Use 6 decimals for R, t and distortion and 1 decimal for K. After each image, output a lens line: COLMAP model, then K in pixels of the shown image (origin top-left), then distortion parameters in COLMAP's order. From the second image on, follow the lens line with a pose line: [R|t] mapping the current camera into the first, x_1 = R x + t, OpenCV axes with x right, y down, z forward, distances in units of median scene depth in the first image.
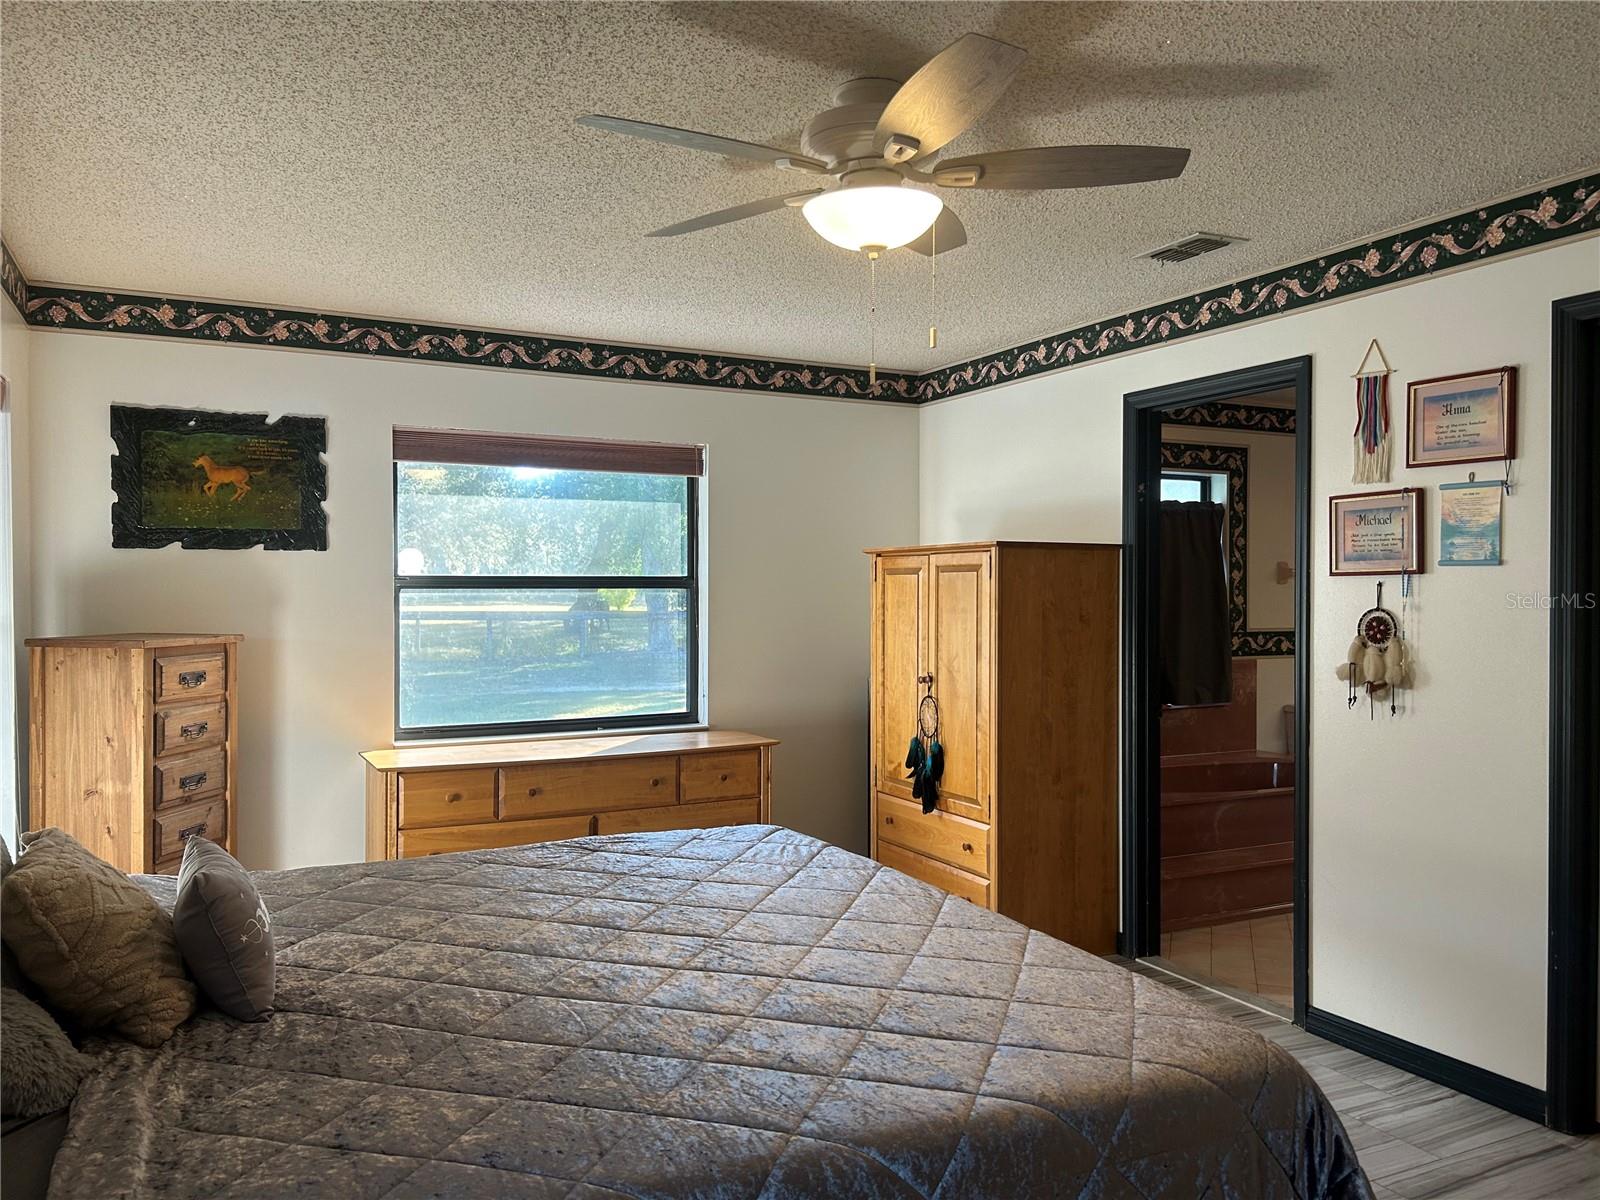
lens RADIAL K [[1205.2, 0, 799.3], [0, 1205.2, 593.1], [0, 0, 1]] dist [0.060305, -0.081171]
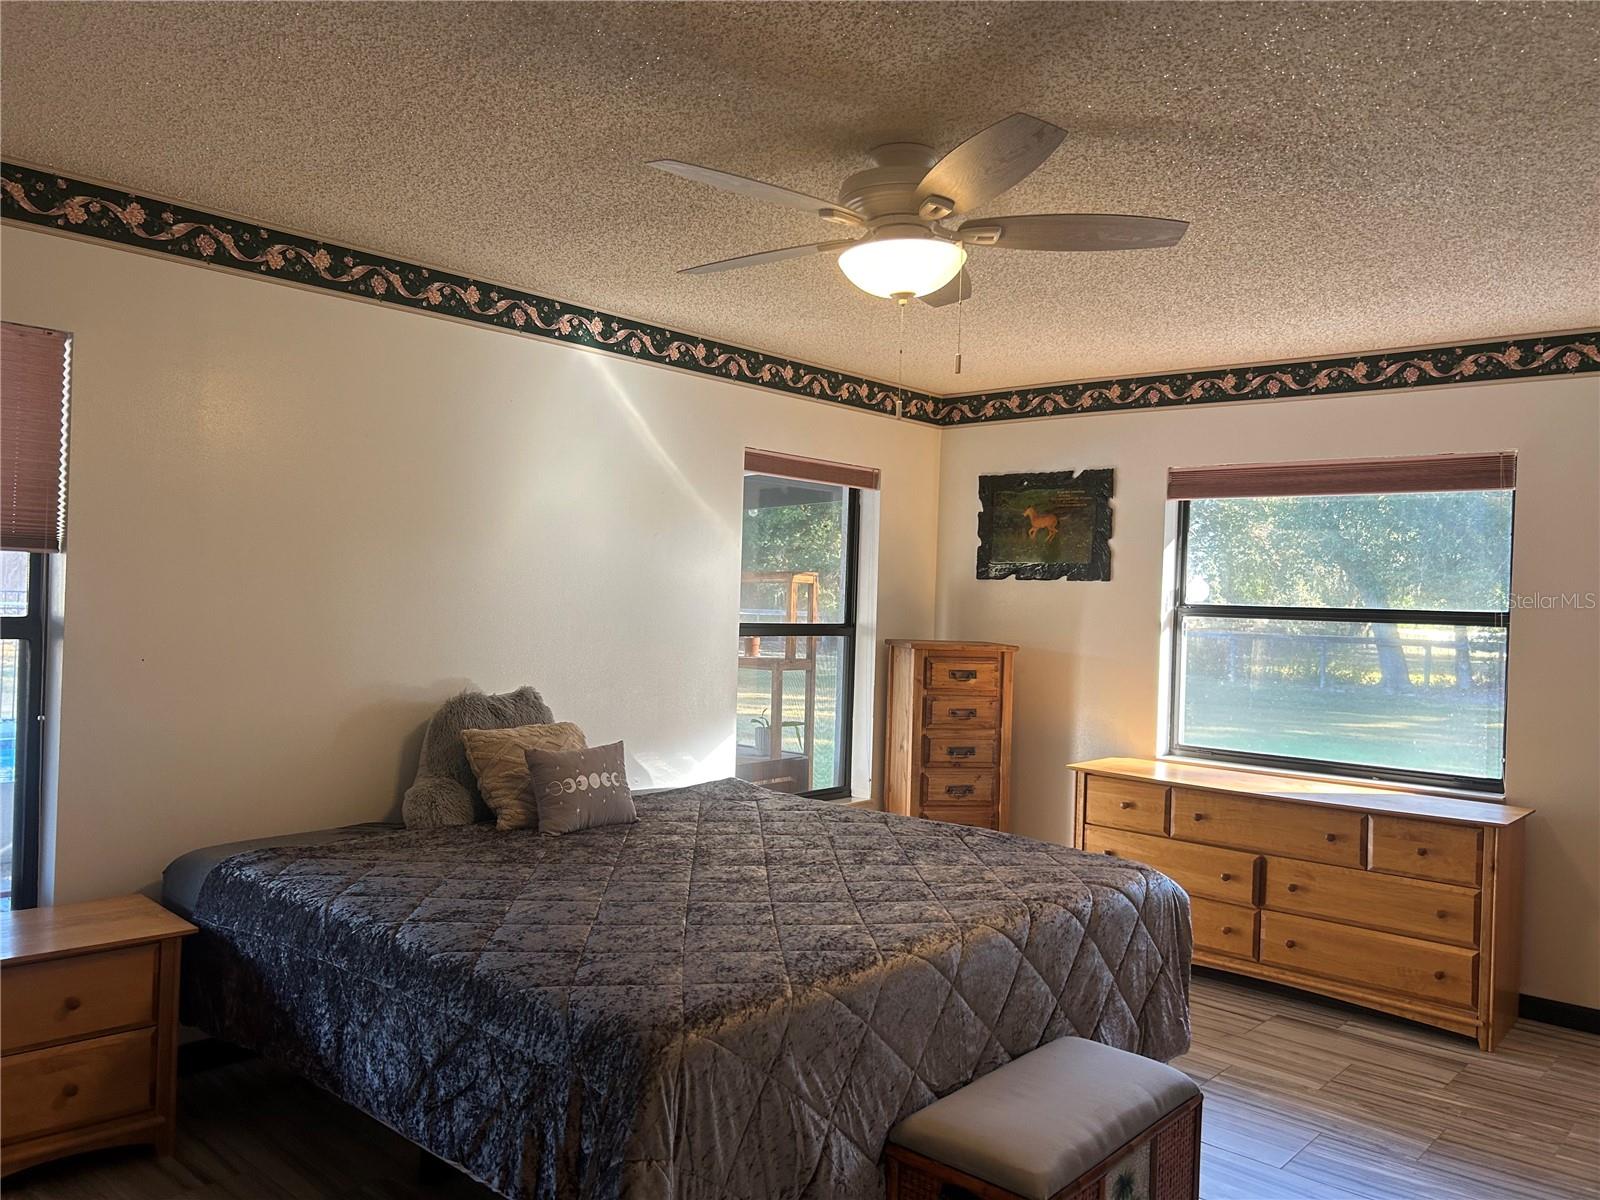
lens RADIAL K [[1205.2, 0, 799.3], [0, 1205.2, 593.1], [0, 0, 1]] dist [0.060305, -0.081171]
pose [[0.360965, 0.004070, -0.932570, 0.601812], [-0.042166, 0.999039, -0.011961, 0.003152], [0.931626, 0.043641, 0.360790, 0.308847]]
